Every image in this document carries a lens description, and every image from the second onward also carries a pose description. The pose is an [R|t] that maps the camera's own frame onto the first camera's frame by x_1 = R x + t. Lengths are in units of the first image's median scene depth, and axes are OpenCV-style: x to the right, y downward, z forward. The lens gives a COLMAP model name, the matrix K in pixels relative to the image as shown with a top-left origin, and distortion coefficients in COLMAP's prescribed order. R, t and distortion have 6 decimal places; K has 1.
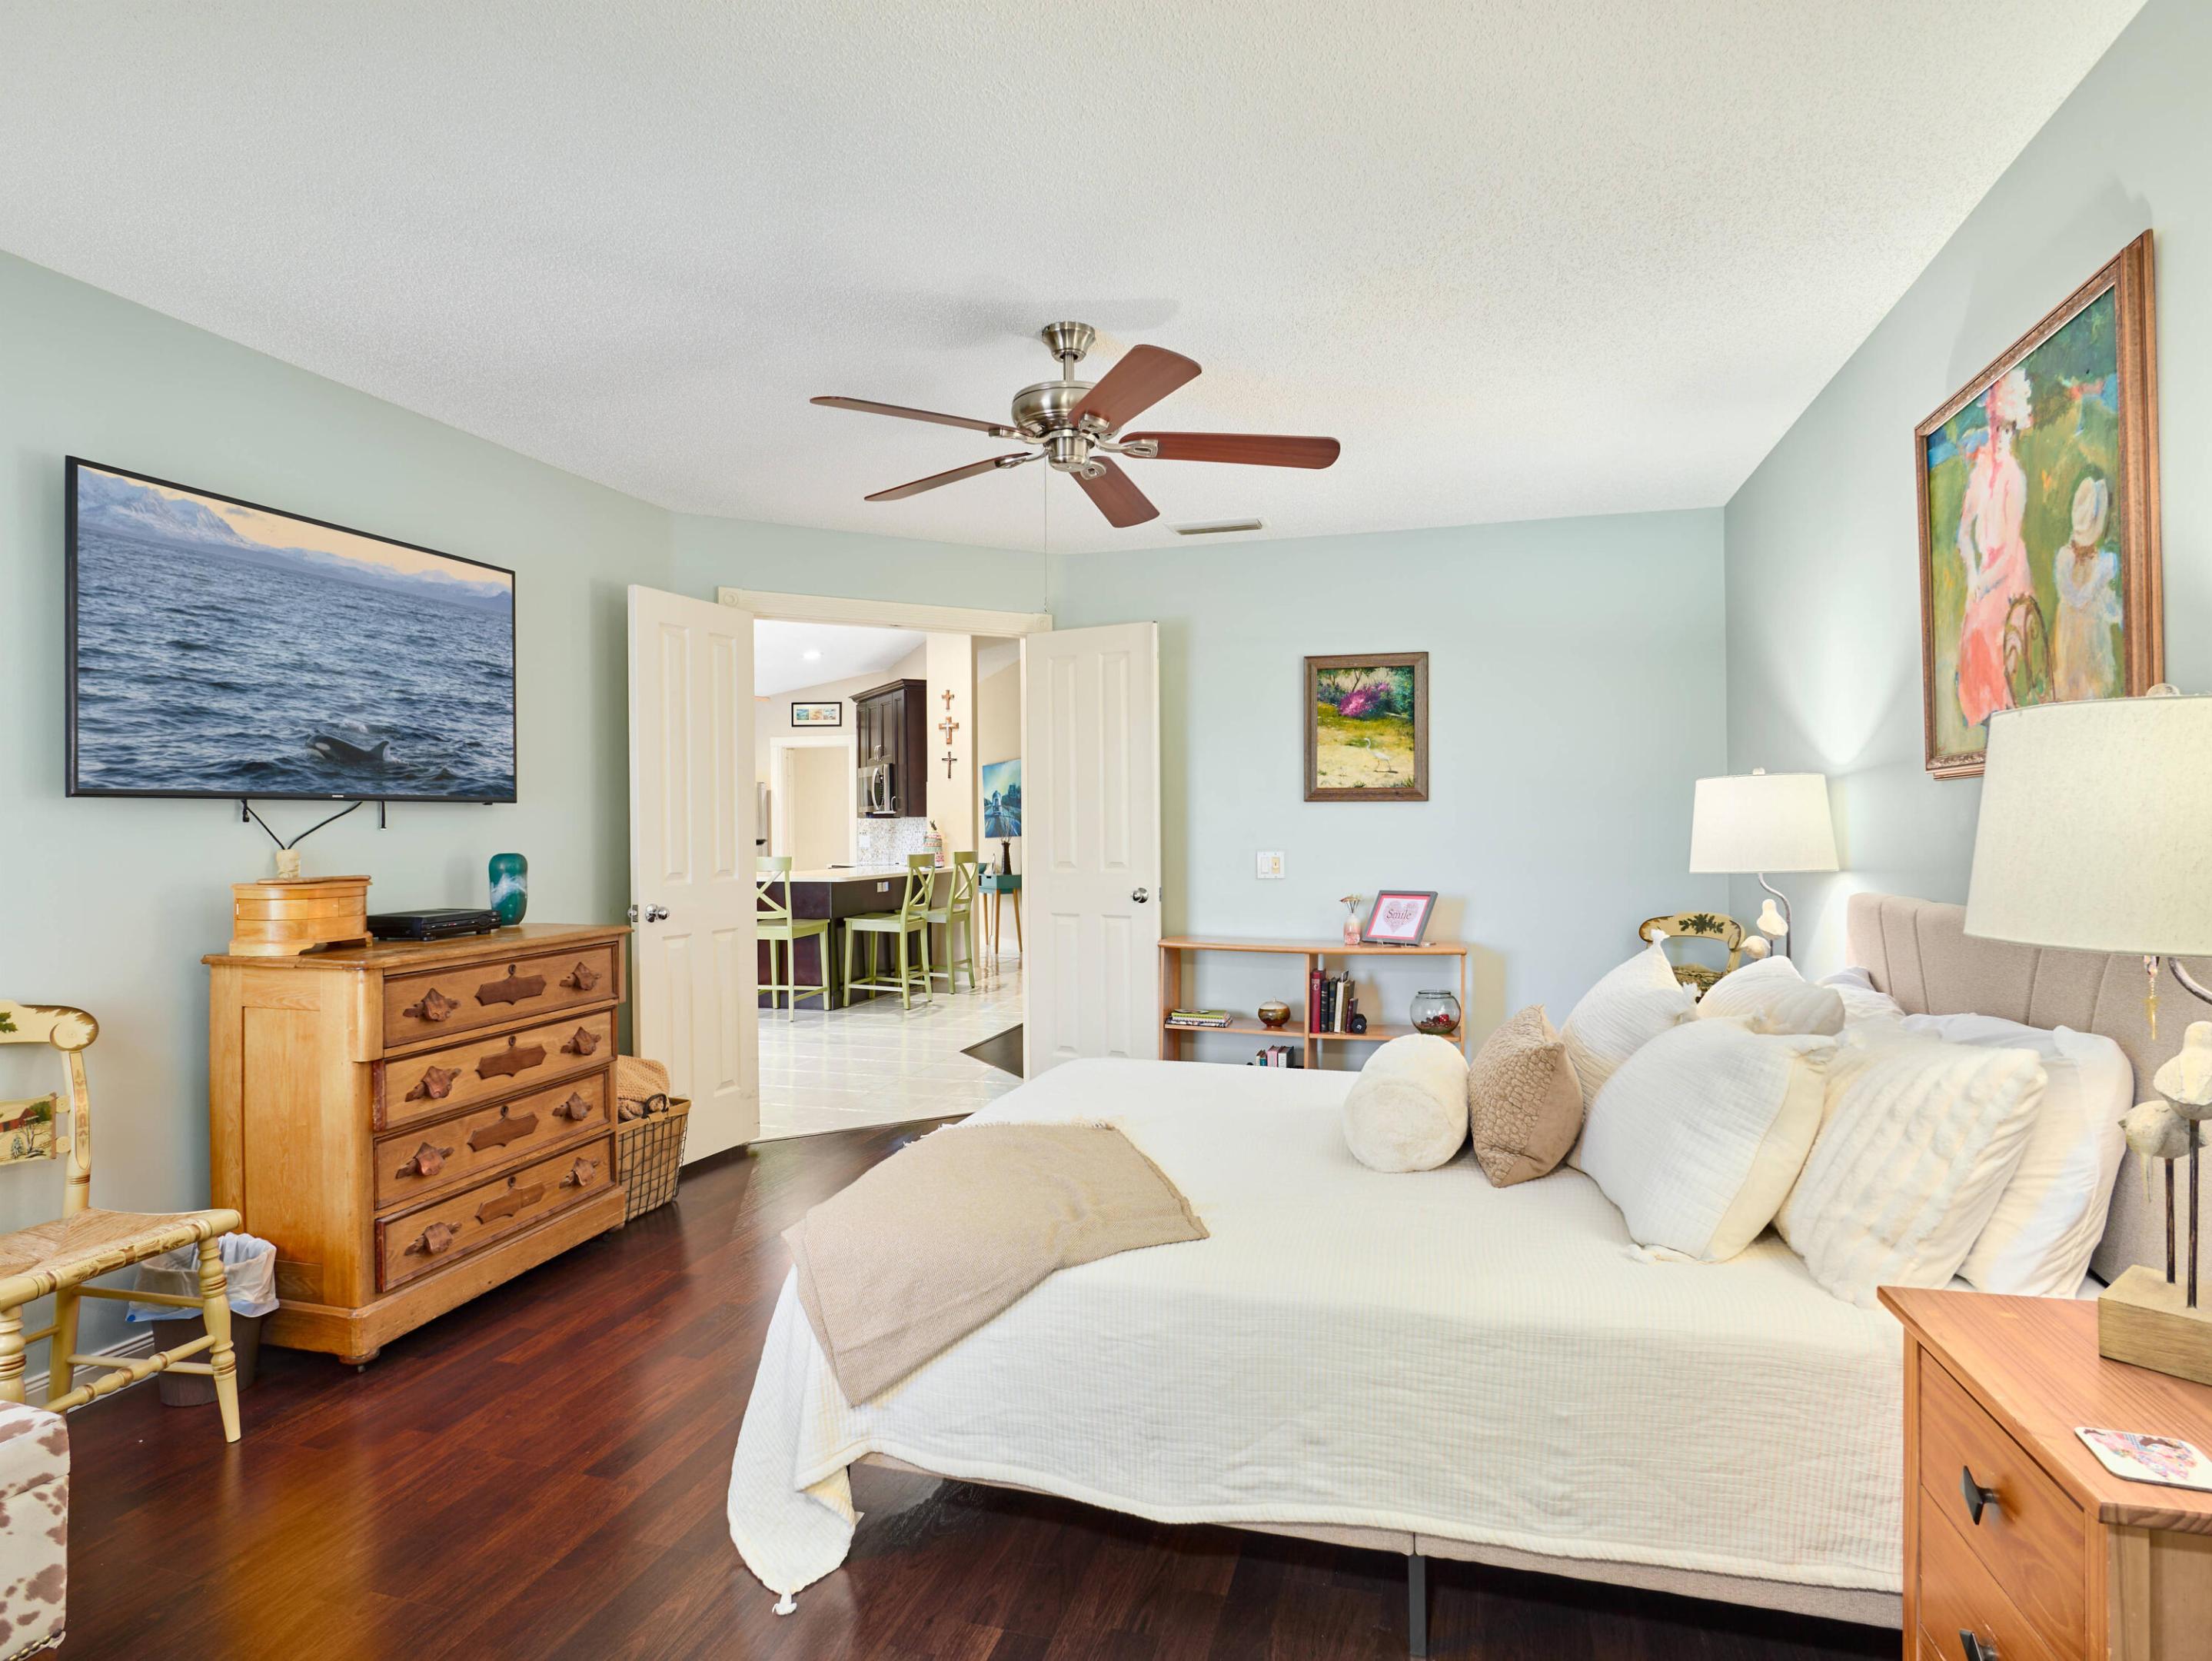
lens RADIAL K [[1191.8, 0, 1103.5], [0, 1191.8, 824.0], [0, 0, 1]] dist [-0.004650, -0.000125]
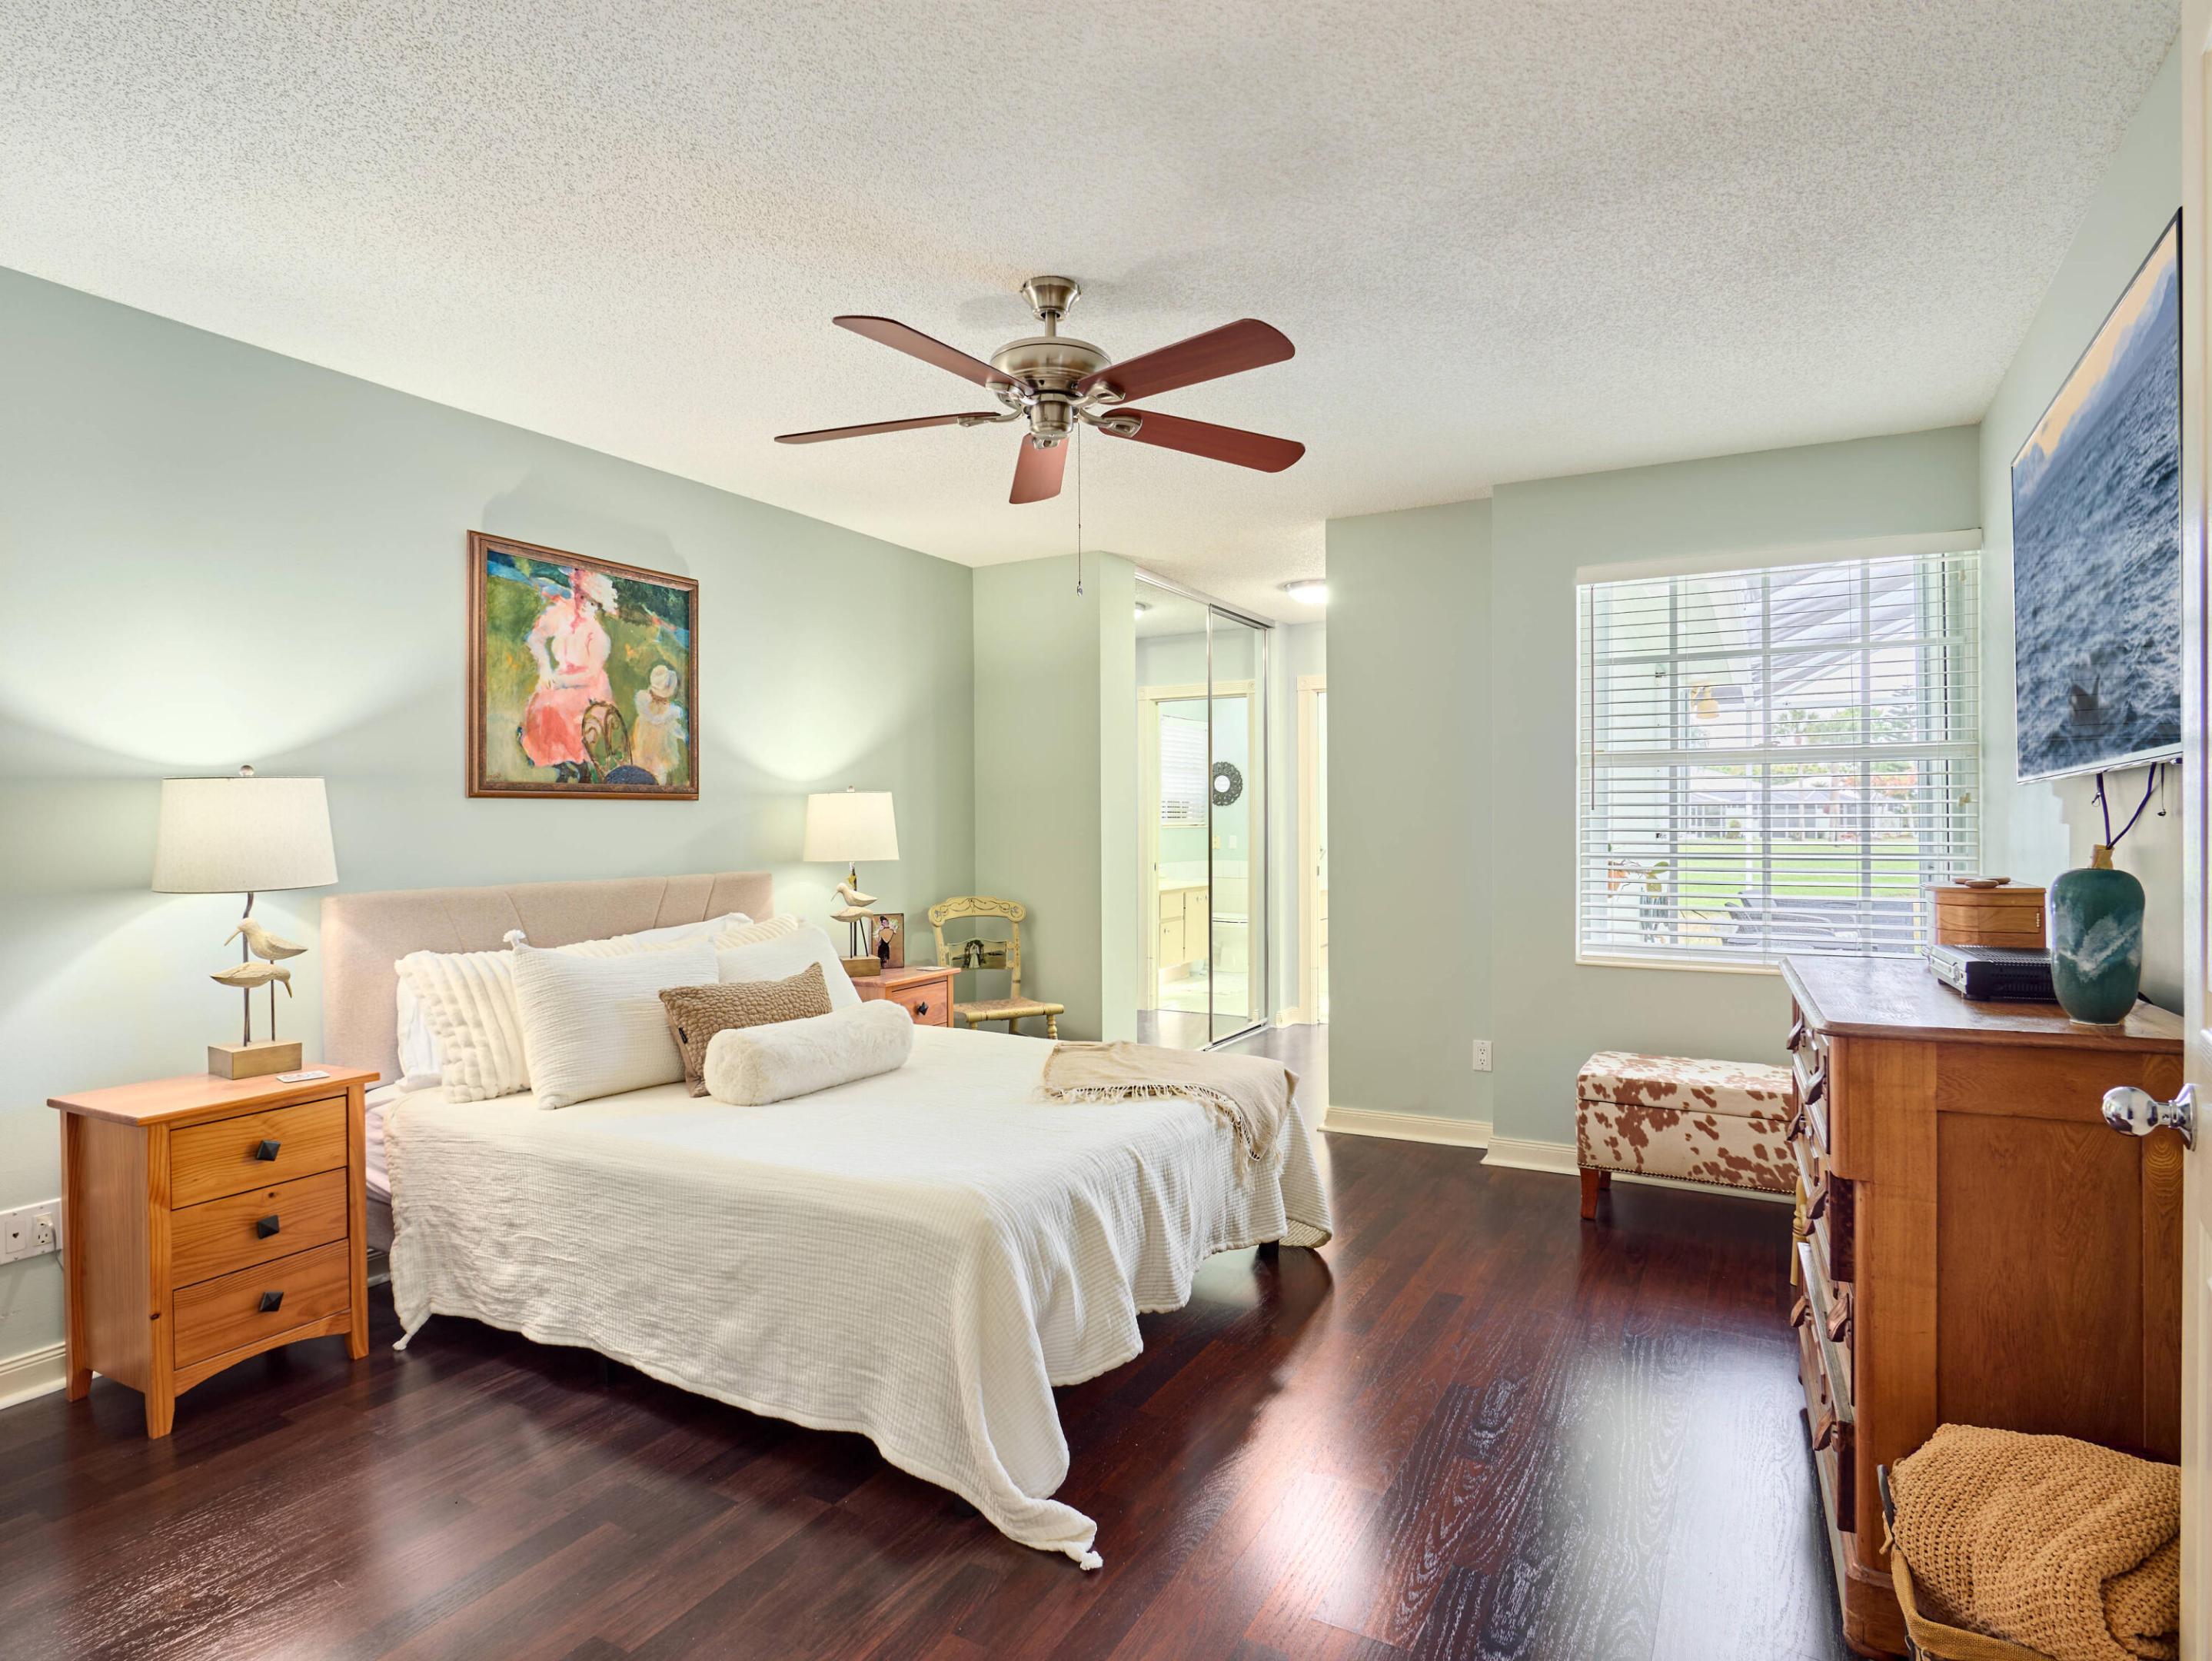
lens RADIAL K [[1183.7, 0, 1106.0], [0, 1183.7, 830.5], [0, 0, 1]] dist [-0.014849, 0.000638]
pose [[-0.975277, 0.005752, 0.220911, -0.232906], [0.008482, 0.999899, 0.011414, -0.007446], [-0.220823, 0.013006, -0.975227, 1.656835]]
